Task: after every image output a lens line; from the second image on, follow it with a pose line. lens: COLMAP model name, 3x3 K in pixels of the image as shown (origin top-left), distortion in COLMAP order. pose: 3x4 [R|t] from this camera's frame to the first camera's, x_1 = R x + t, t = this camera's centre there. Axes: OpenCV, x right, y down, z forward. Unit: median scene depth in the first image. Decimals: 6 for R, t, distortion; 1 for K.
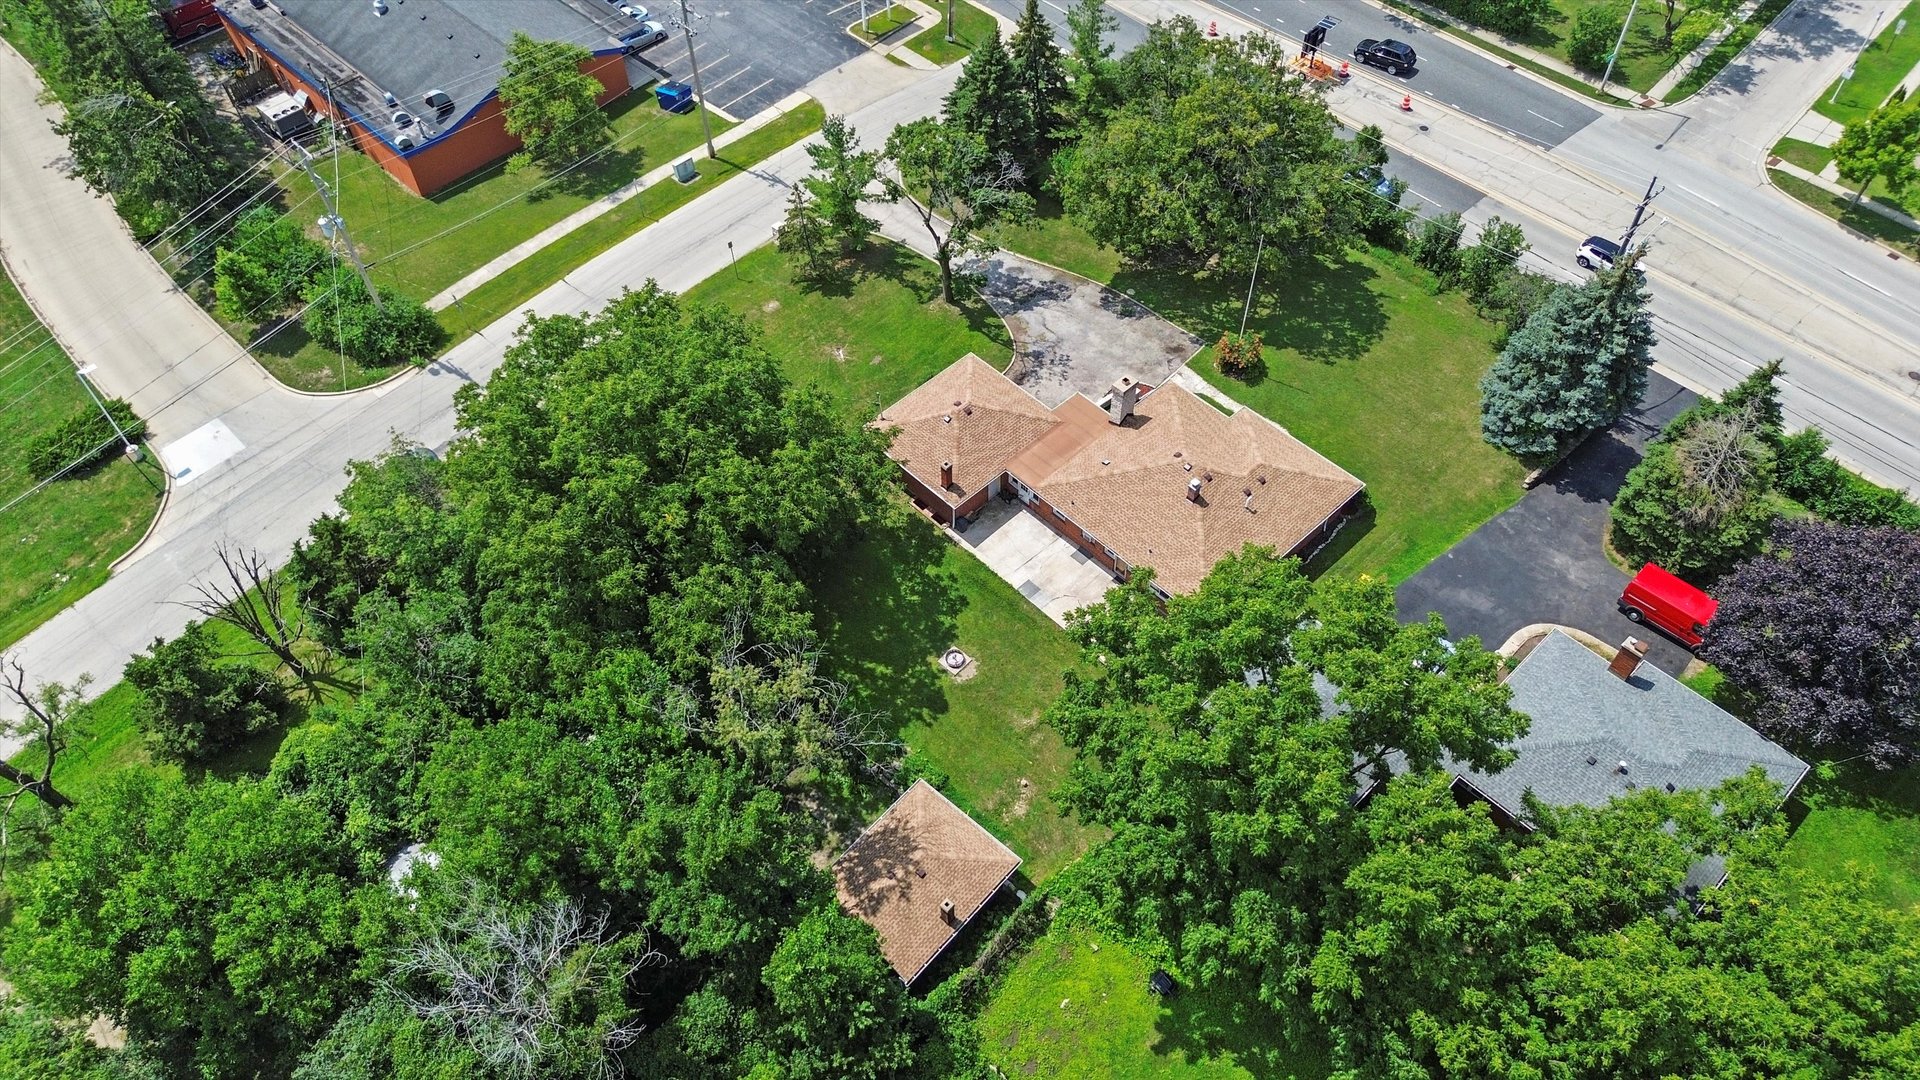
lens RADIAL K [[1368.1, 0, 953.1], [0, 1368.1, 535.9], [0, 0, 1]] dist [0.078032, -0.087472]
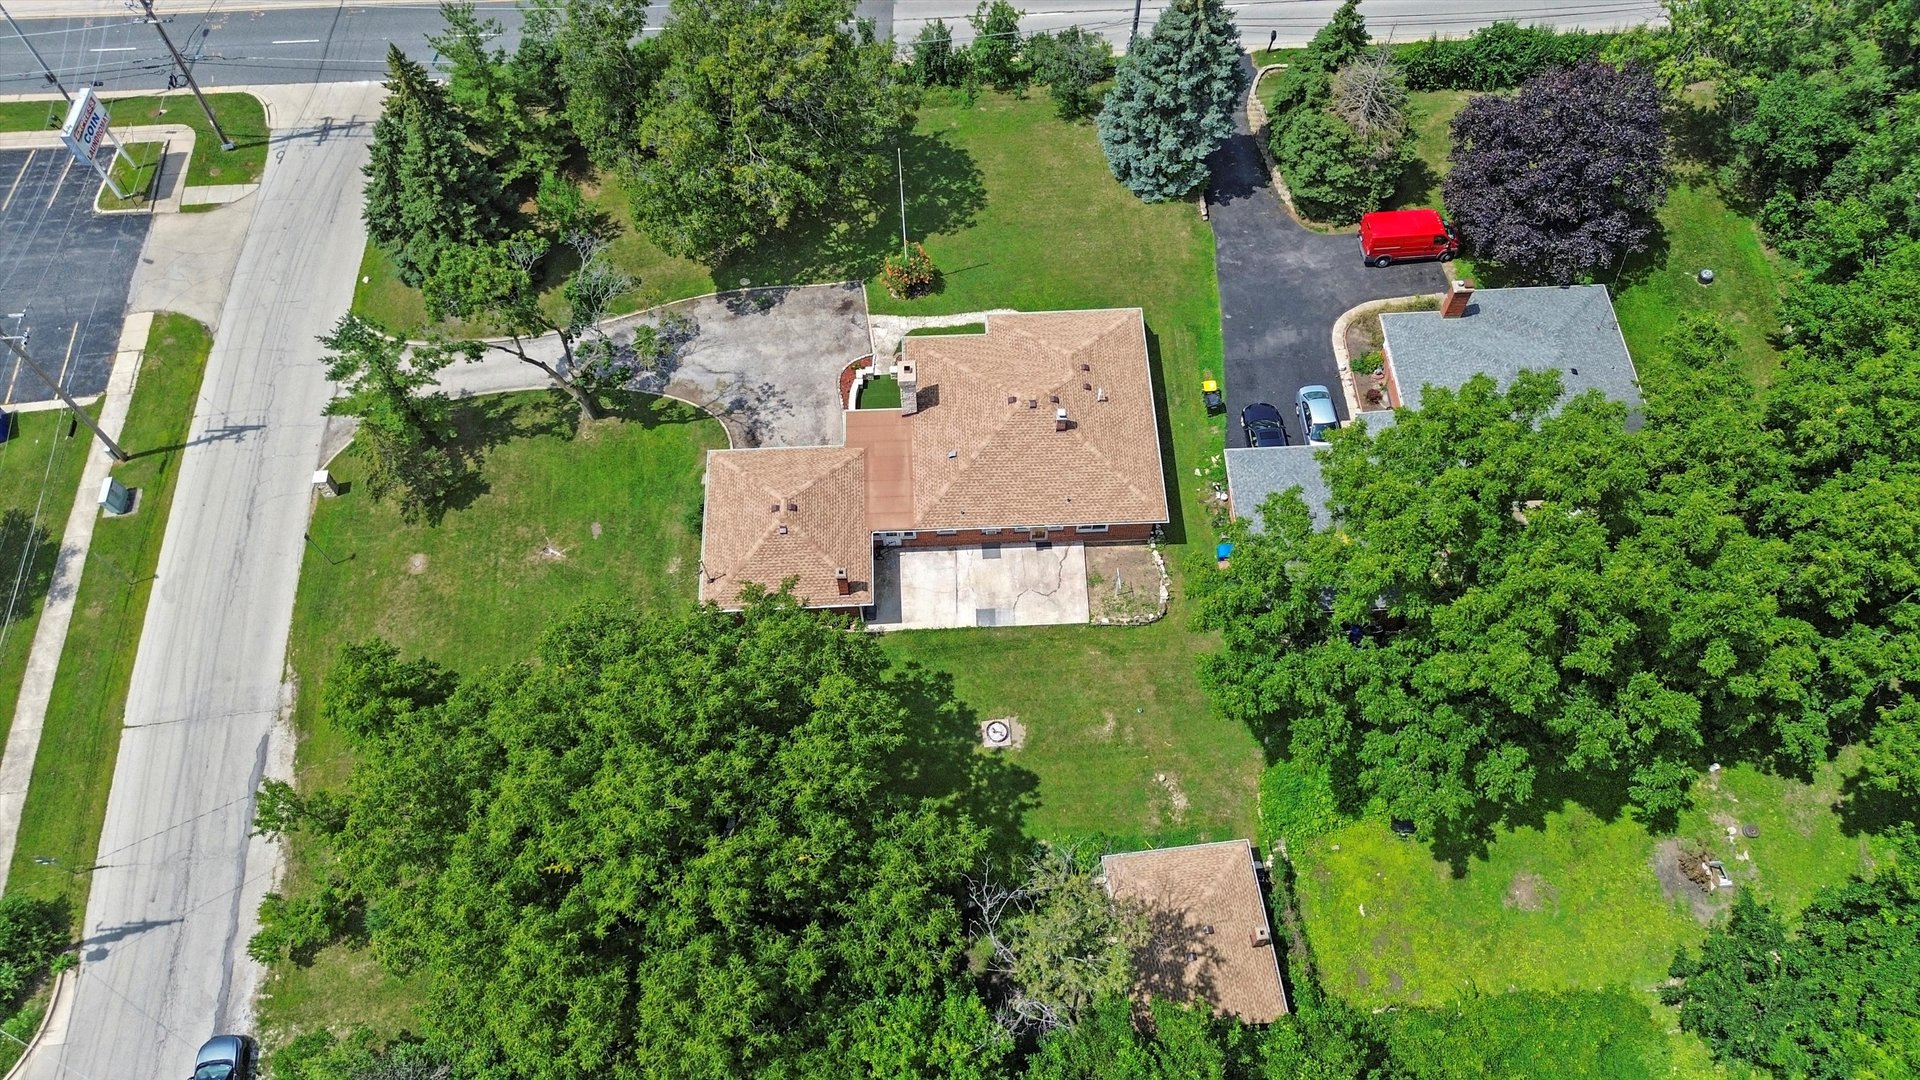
lens RADIAL K [[1368.1, 0, 953.1], [0, 1368.1, 535.9], [0, 0, 1]] dist [0.078032, -0.087472]
pose [[0.660279, -0.644167, 0.386109, -0.234513], [0.587661, 0.763272, 0.268458, -0.220942], [-0.467638, 0.049644, 0.882525, 0.183031]]
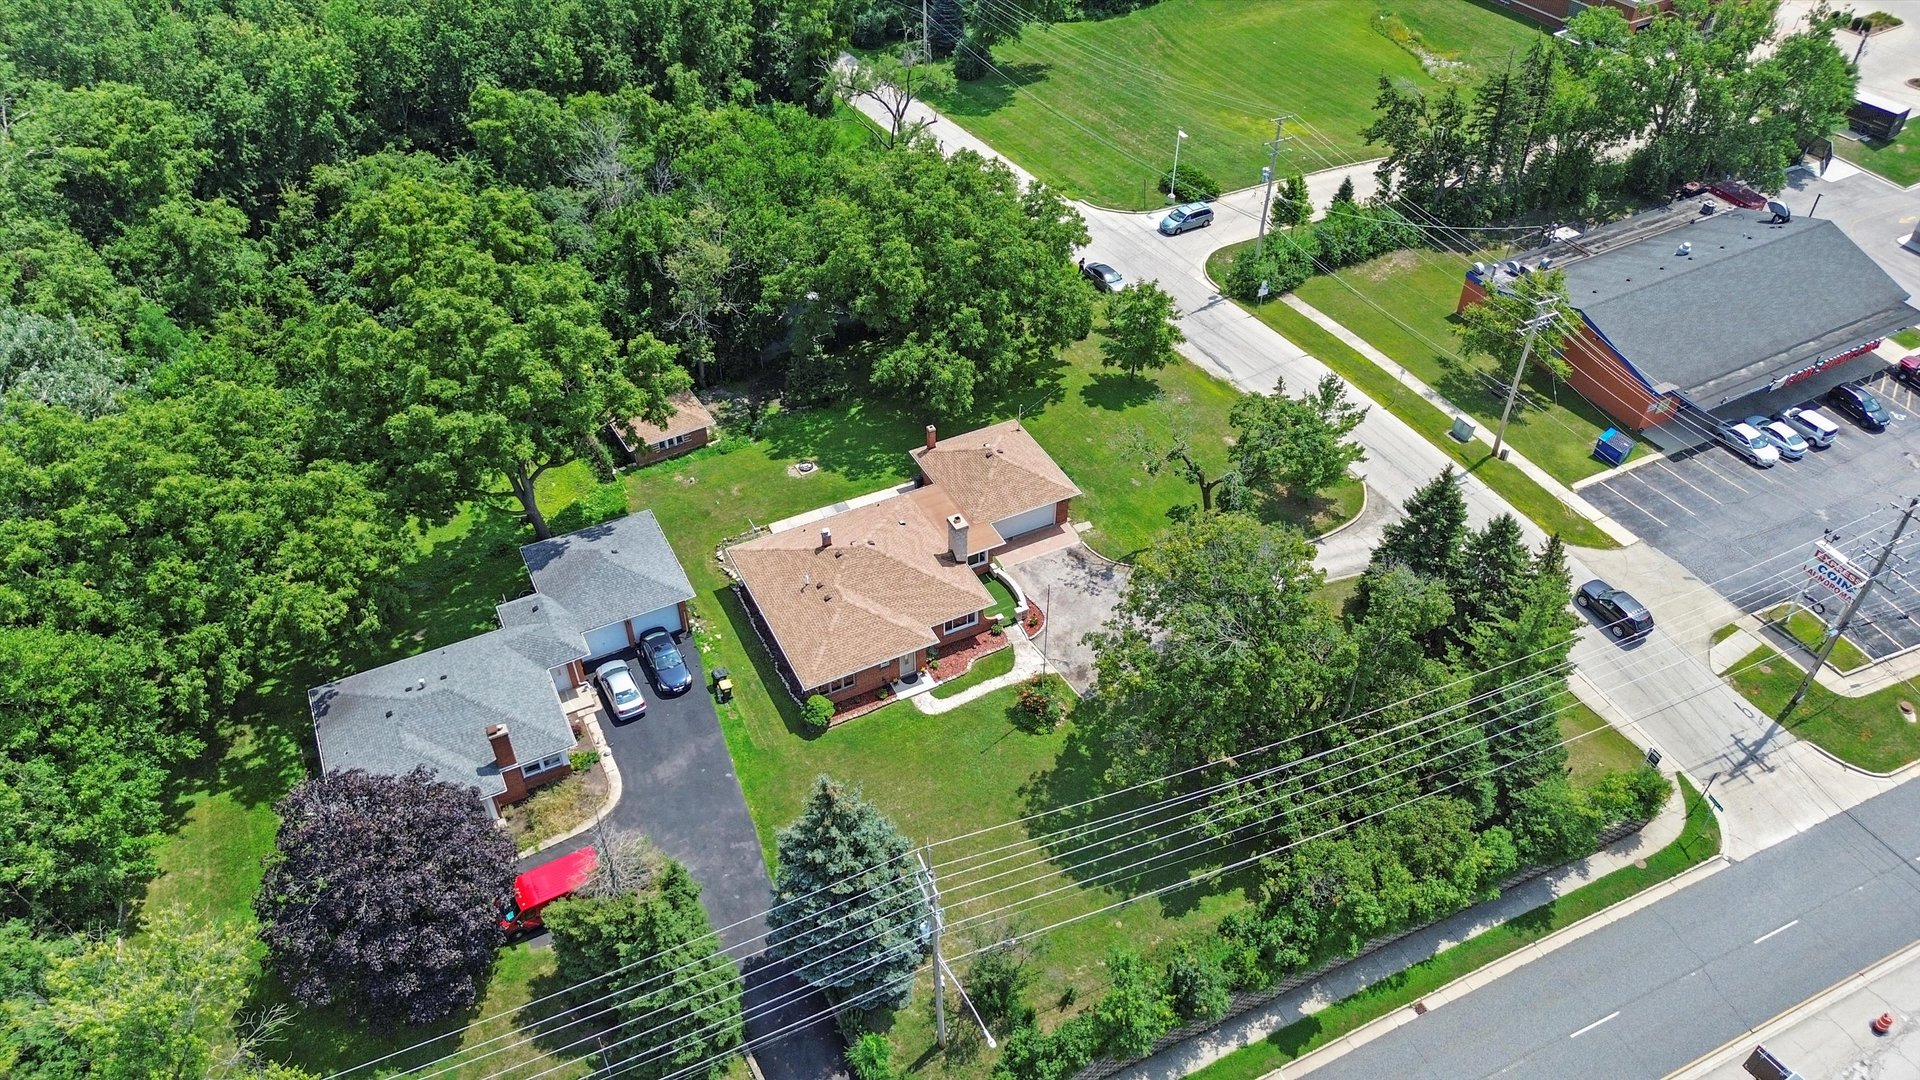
lens RADIAL K [[1368.1, 0, 953.1], [0, 1368.1, 535.9], [0, 0, 1]] dist [0.078032, -0.087472]
pose [[-0.288653, 0.644897, -0.707663, 0.795390], [-0.744772, 0.313230, 0.589238, -0.656332], [0.601659, 0.697133, 0.389887, 0.513905]]
